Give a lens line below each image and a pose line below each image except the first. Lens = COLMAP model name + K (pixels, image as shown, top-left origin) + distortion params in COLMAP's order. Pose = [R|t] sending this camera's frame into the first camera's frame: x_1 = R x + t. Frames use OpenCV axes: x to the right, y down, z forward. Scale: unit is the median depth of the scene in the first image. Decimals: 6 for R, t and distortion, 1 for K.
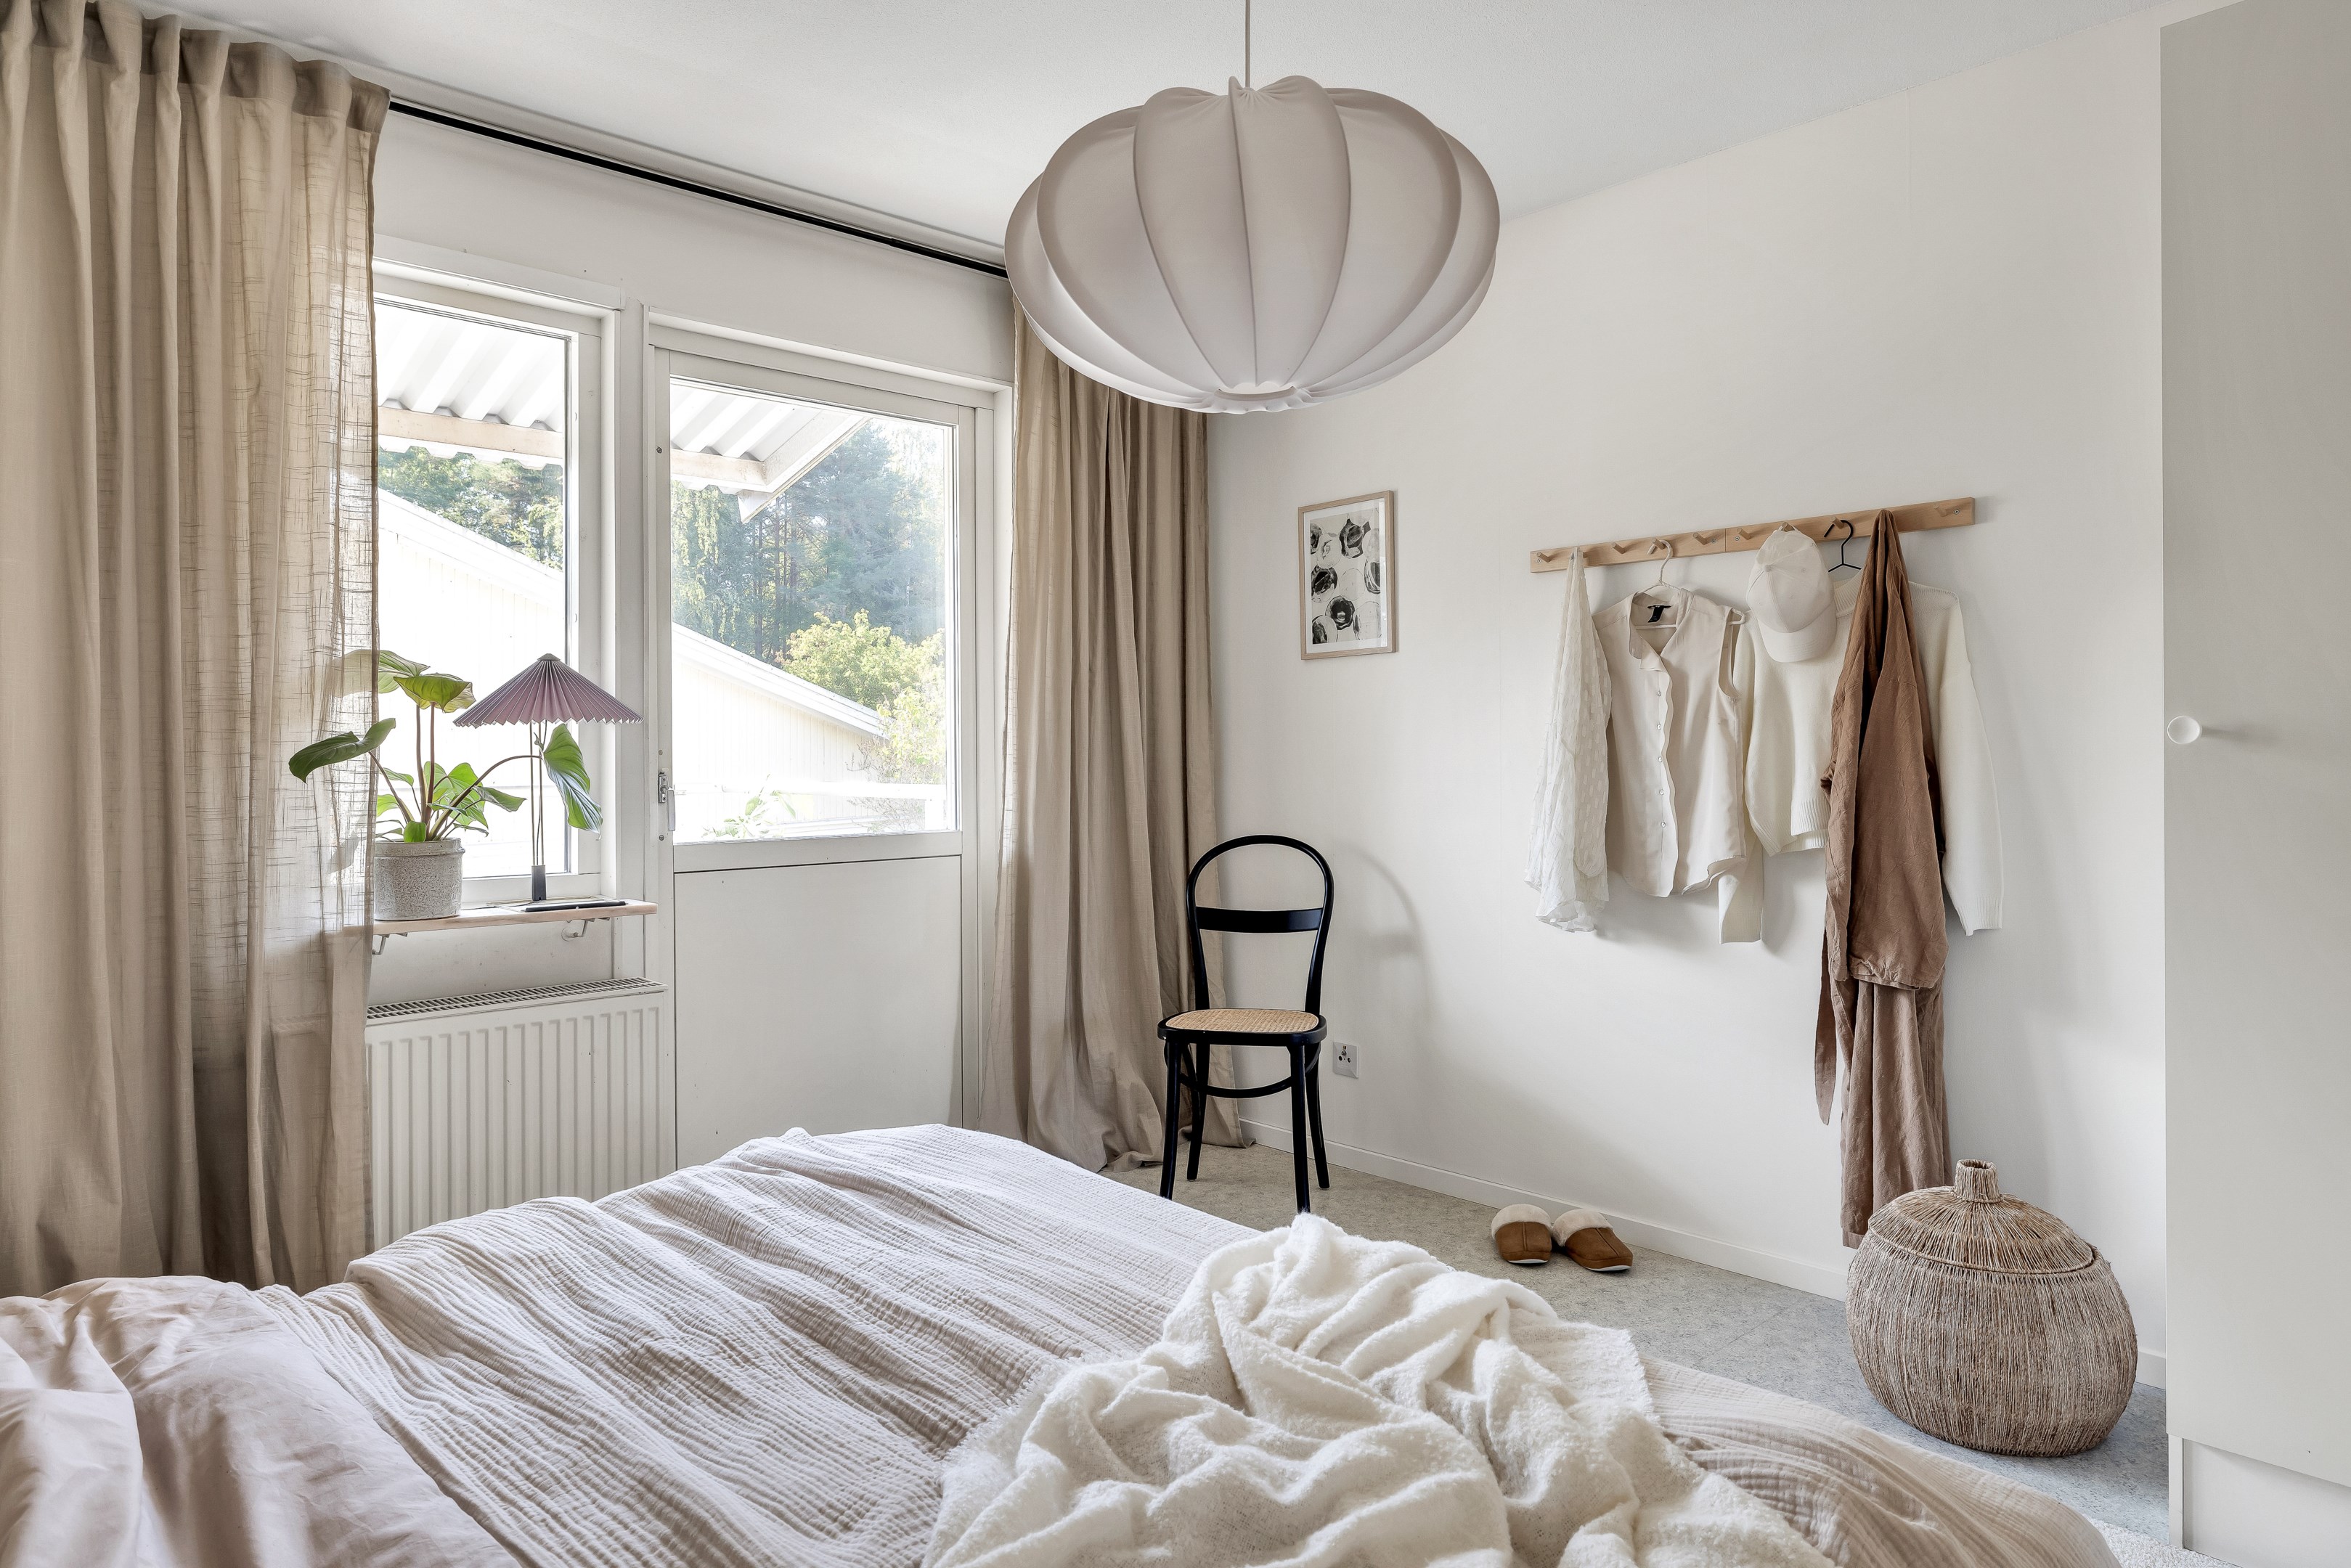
lens RADIAL K [[1511.1, 0, 1188.0], [0, 1511.1, 766.3], [0, 0, 1]] dist [0.002603, 0.001409]
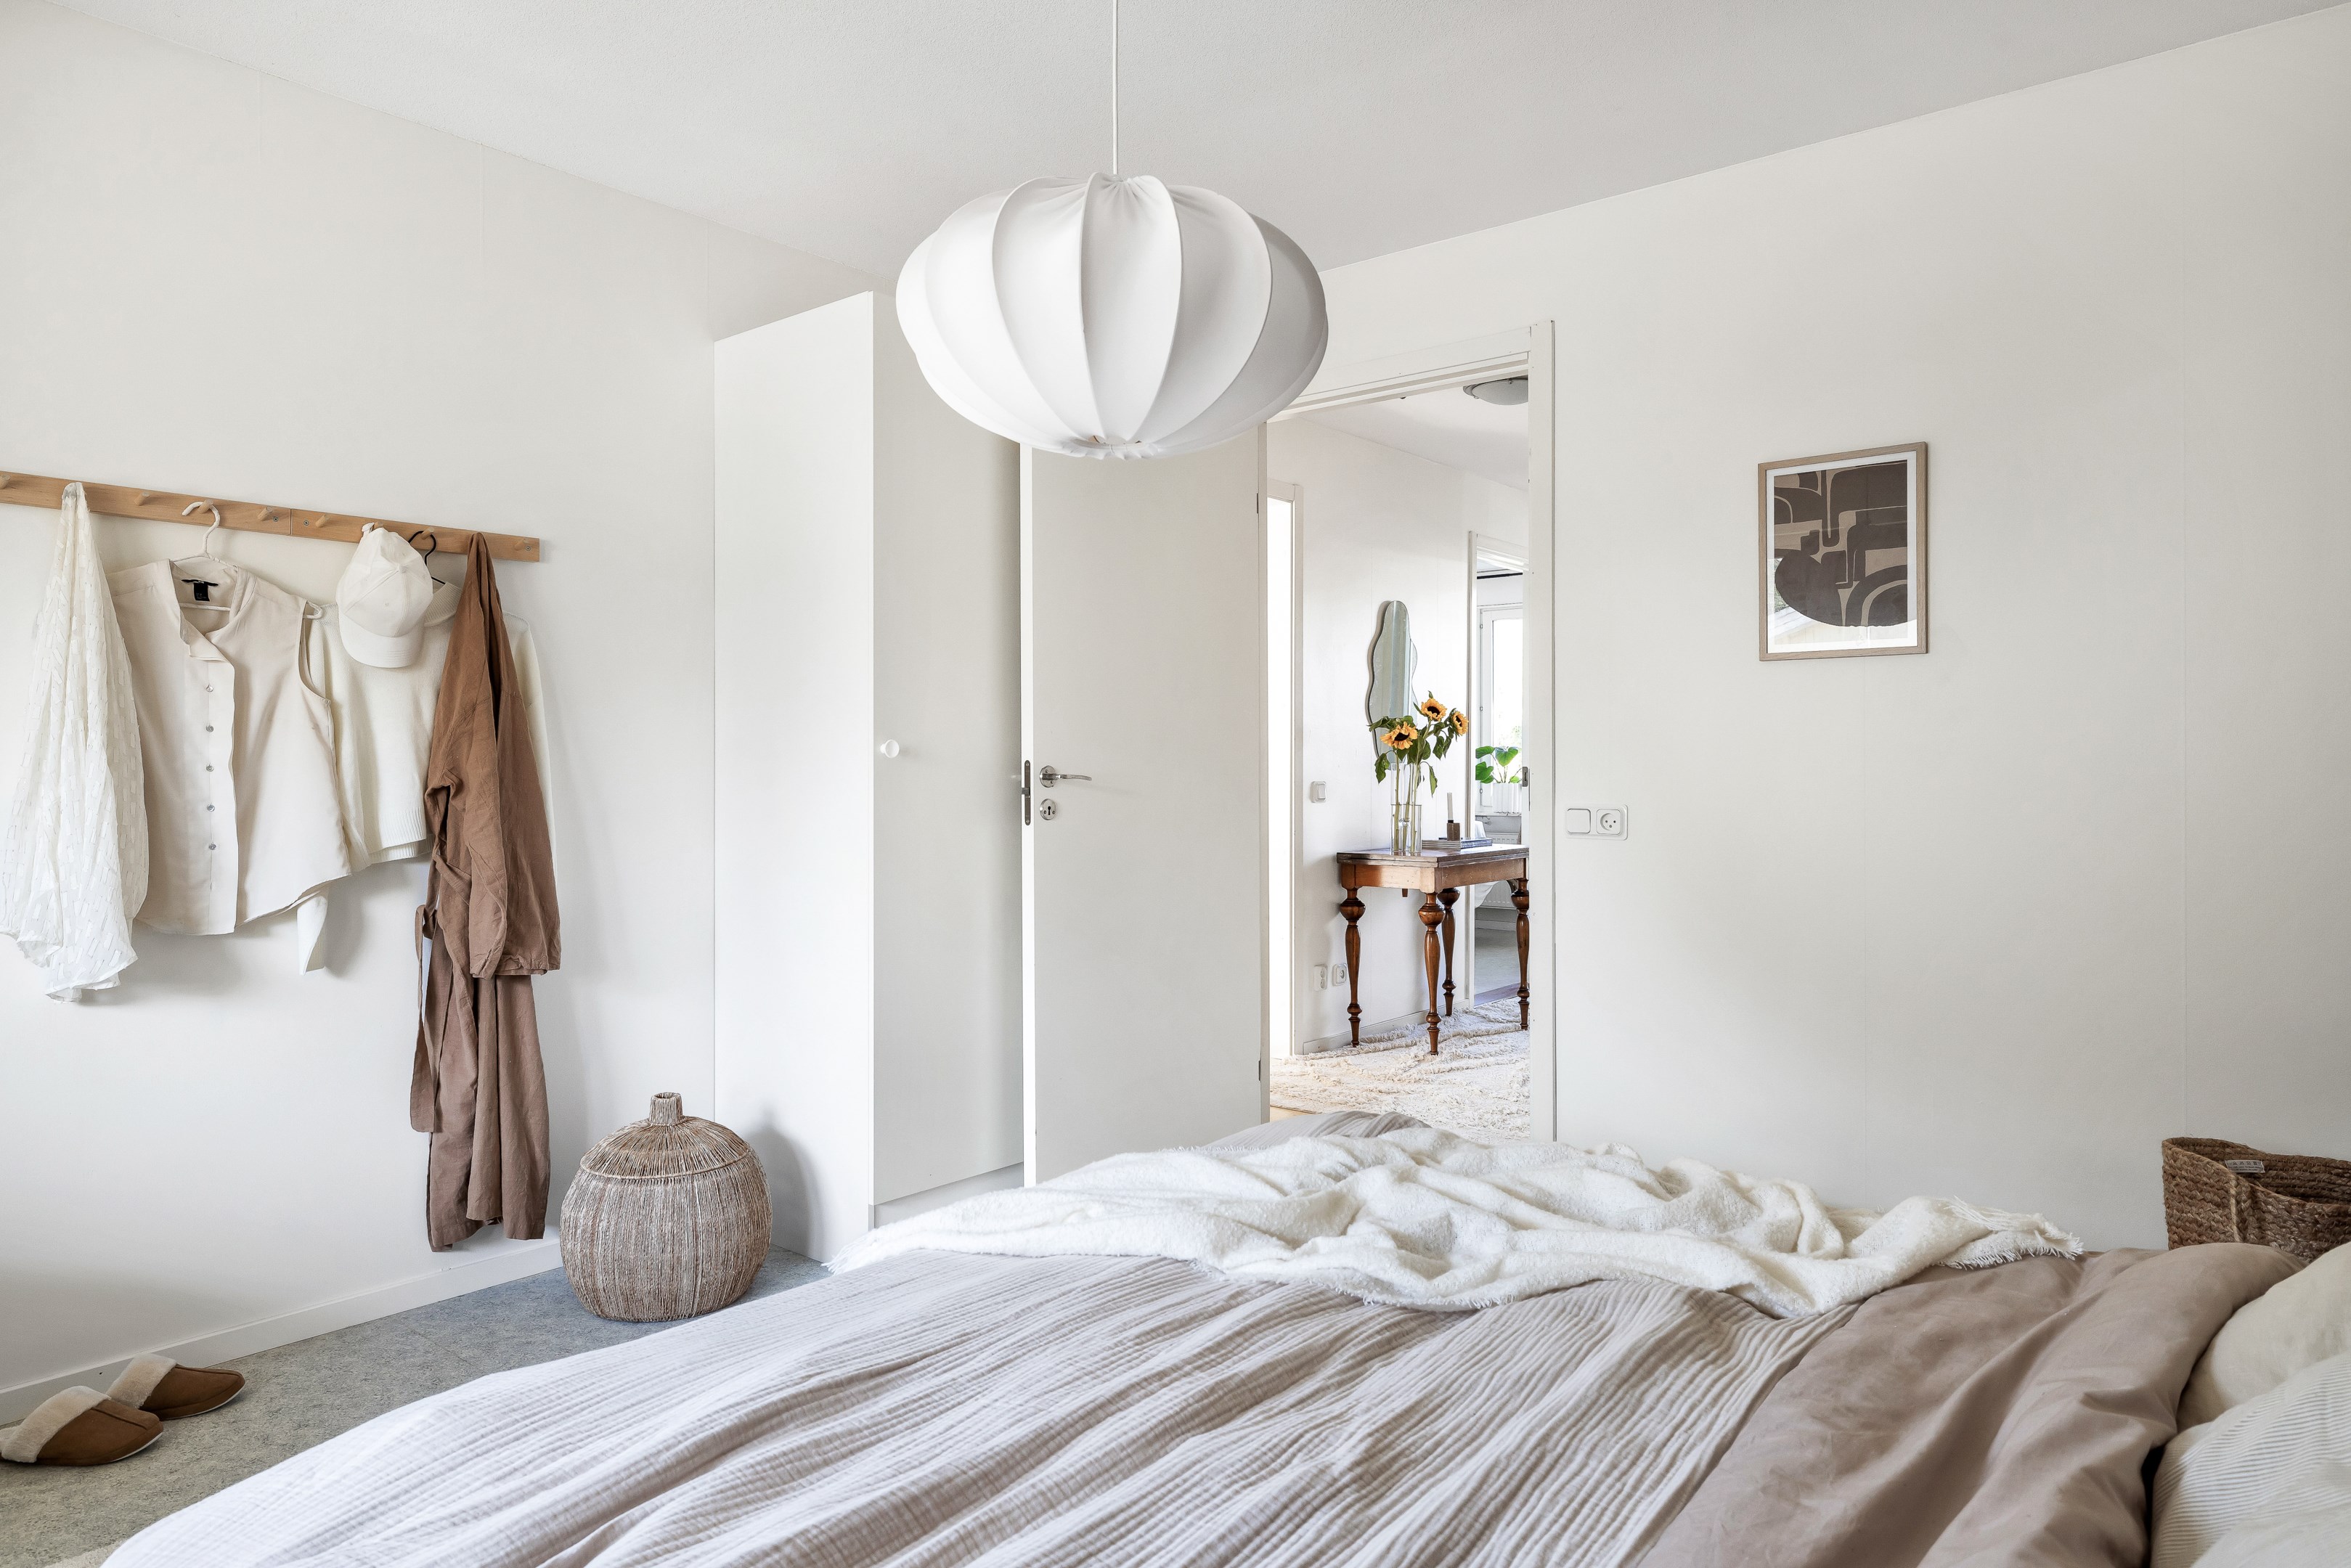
lens RADIAL K [[1464.4, 0, 1187.6], [0, 1464.4, 784.1], [0, 0, 1]] dist [0.005859, 0.007157]
pose [[-0.176489, -0.009195, 0.984260, -0.967206], [0.006345, 0.999925, 0.010479, -0.001841], [-0.984282, 0.008095, -0.176418, 1.046202]]
